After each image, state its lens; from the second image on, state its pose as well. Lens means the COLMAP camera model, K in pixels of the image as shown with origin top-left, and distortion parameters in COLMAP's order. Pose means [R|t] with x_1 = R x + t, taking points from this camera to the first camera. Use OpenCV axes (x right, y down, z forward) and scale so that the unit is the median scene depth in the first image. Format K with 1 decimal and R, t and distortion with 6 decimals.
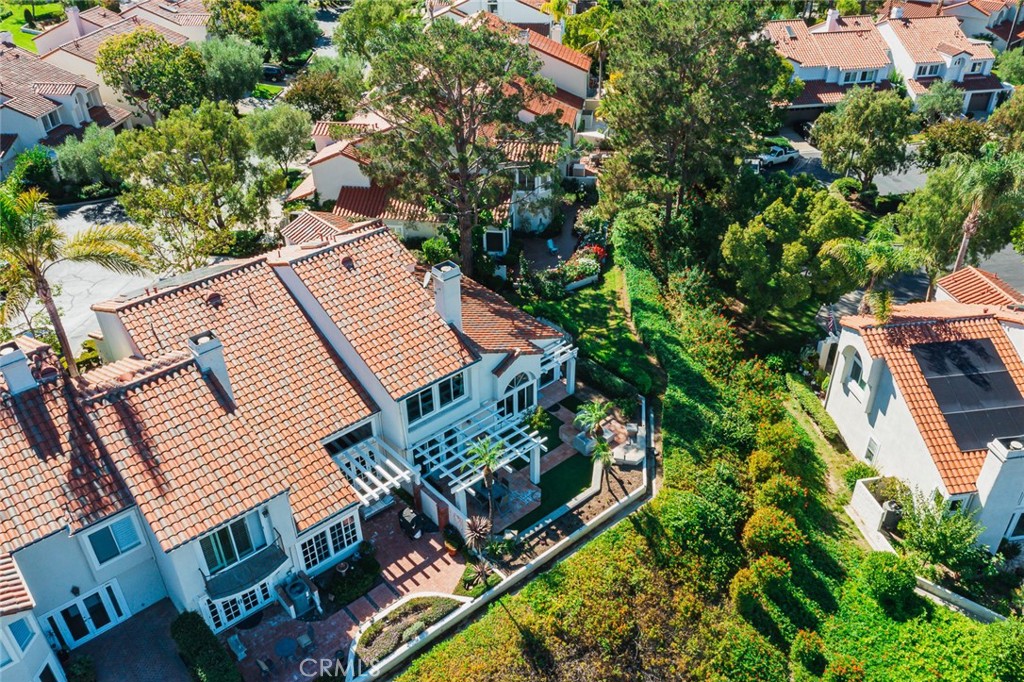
lens RADIAL K [[802.5, 0, 512.0], [0, 802.5, 341.0], [0, 0, 1]] dist [0.000537, 0.000443]
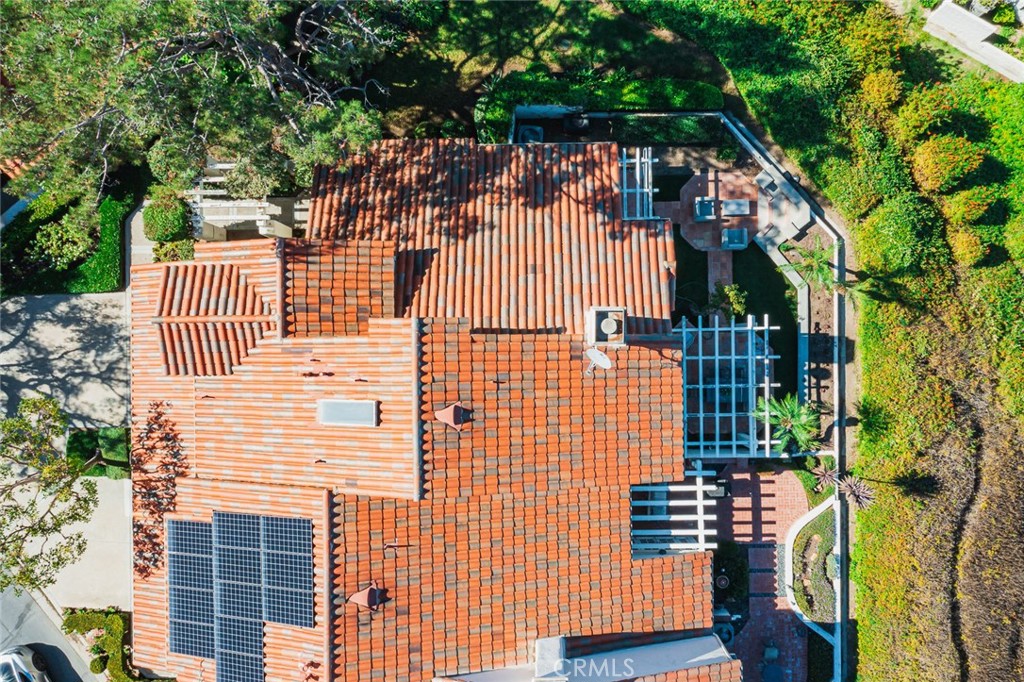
lens RADIAL K [[802.5, 0, 512.0], [0, 802.5, 341.0], [0, 0, 1]] dist [0.000537, 0.000443]
pose [[0.649969, -0.759932, 0.006563, -0.153802], [0.432027, 0.376589, 0.819471, -0.665143], [-0.625214, -0.529795, 0.573083, 0.719557]]
